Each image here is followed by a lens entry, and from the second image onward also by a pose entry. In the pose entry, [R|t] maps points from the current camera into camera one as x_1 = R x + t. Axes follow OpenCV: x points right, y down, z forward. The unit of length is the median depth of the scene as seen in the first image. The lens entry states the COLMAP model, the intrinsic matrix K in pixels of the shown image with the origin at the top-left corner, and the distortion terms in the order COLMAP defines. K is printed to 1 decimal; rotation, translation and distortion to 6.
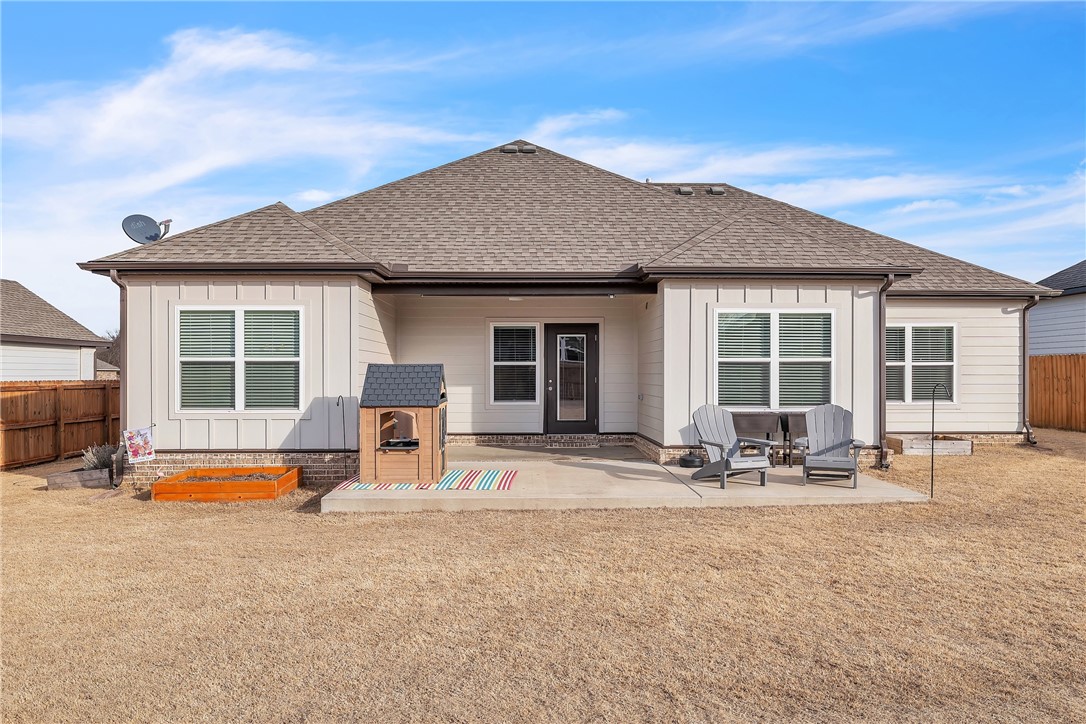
lens RADIAL K [[745.1, 0, 541.0], [0, 745.1, 374.4], [0, 0, 1]] dist [-0.000239, 0.000521]
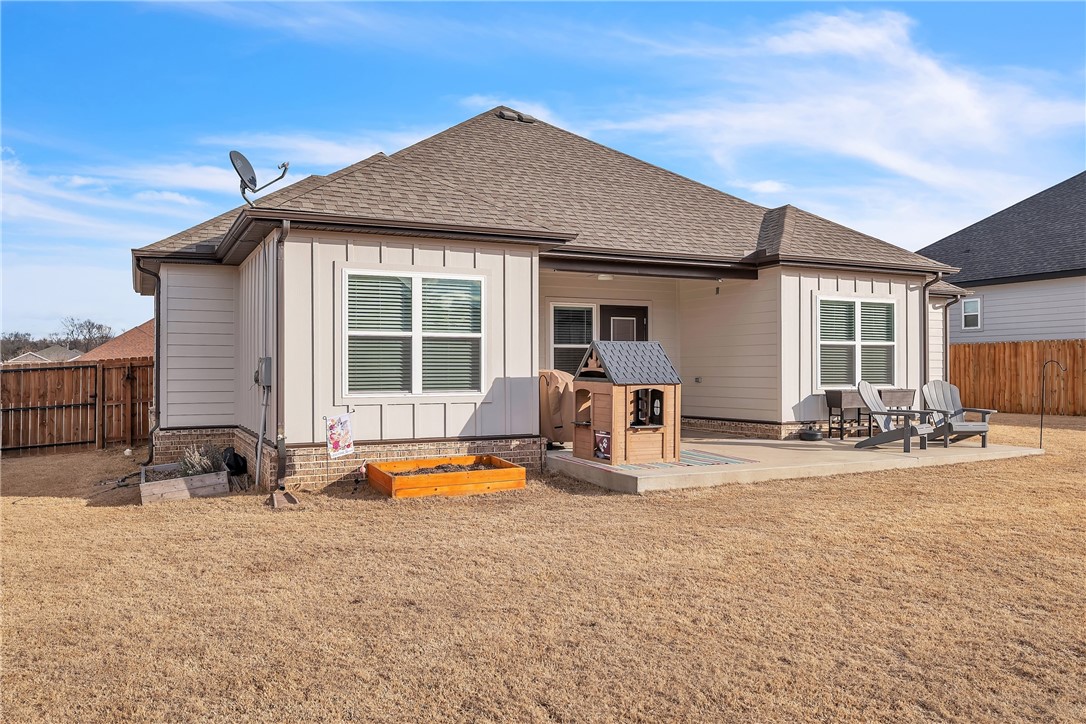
lens RADIAL K [[848.1, 0, 543.0], [0, 848.1, 362.0], [0, 0, 1]] dist [-0.005761, -0.002109]
pose [[0.904488, 0.002619, 0.426492, -0.655264], [0.002654, 0.999927, -0.011768, 0.022506], [-0.426492, 0.011776, 0.904415, 0.047479]]
